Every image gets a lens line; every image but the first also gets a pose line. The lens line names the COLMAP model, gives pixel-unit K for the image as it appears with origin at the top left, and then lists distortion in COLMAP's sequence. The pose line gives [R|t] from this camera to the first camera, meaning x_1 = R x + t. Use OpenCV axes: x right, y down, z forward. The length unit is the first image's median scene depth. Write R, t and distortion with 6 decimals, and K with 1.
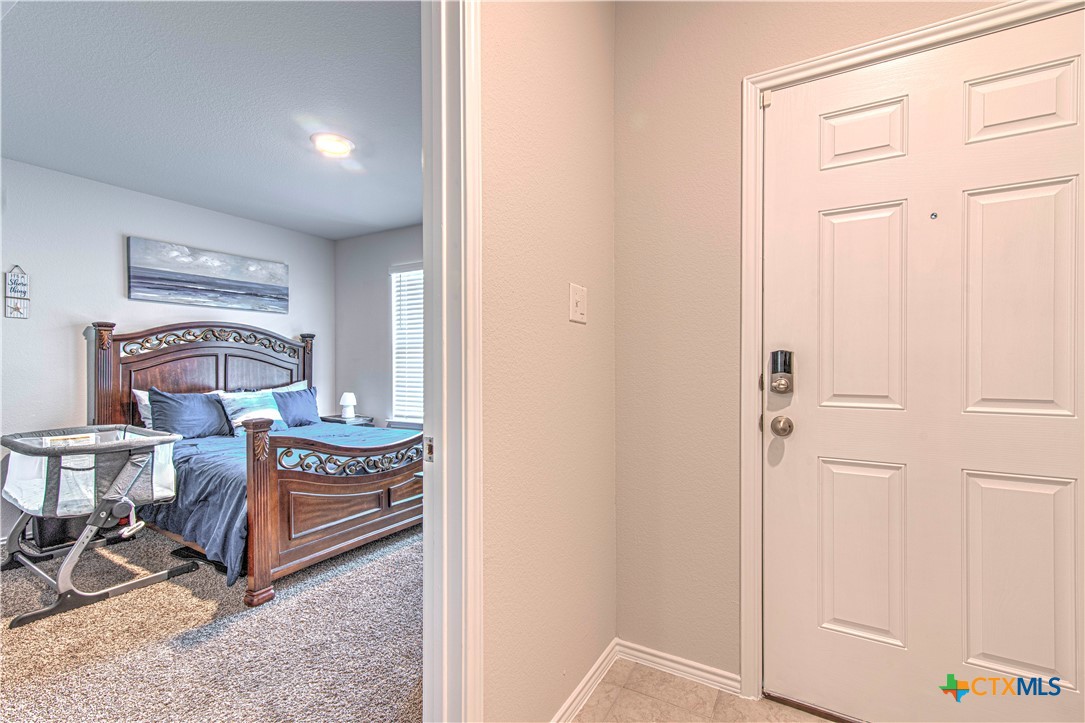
lens RADIAL K [[496.2, 0, 543.7], [0, 496.2, 364.6], [0, 0, 1]] dist [0.010156, -0.000332]
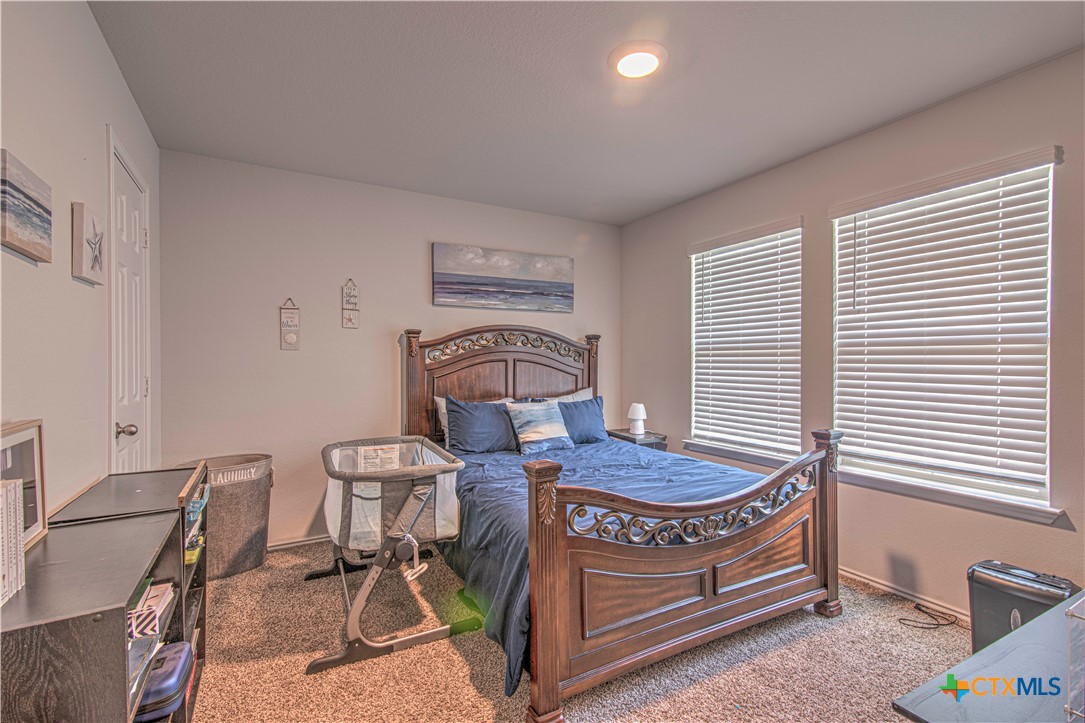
lens RADIAL K [[496.2, 0, 543.7], [0, 496.2, 364.6], [0, 0, 1]] dist [0.010156, -0.000332]
pose [[0.865576, 0.003230, -0.500767, -0.172653], [0.000252, 0.999976, 0.006885, -0.023617], [0.500777, -0.006086, 0.865555, 0.307553]]
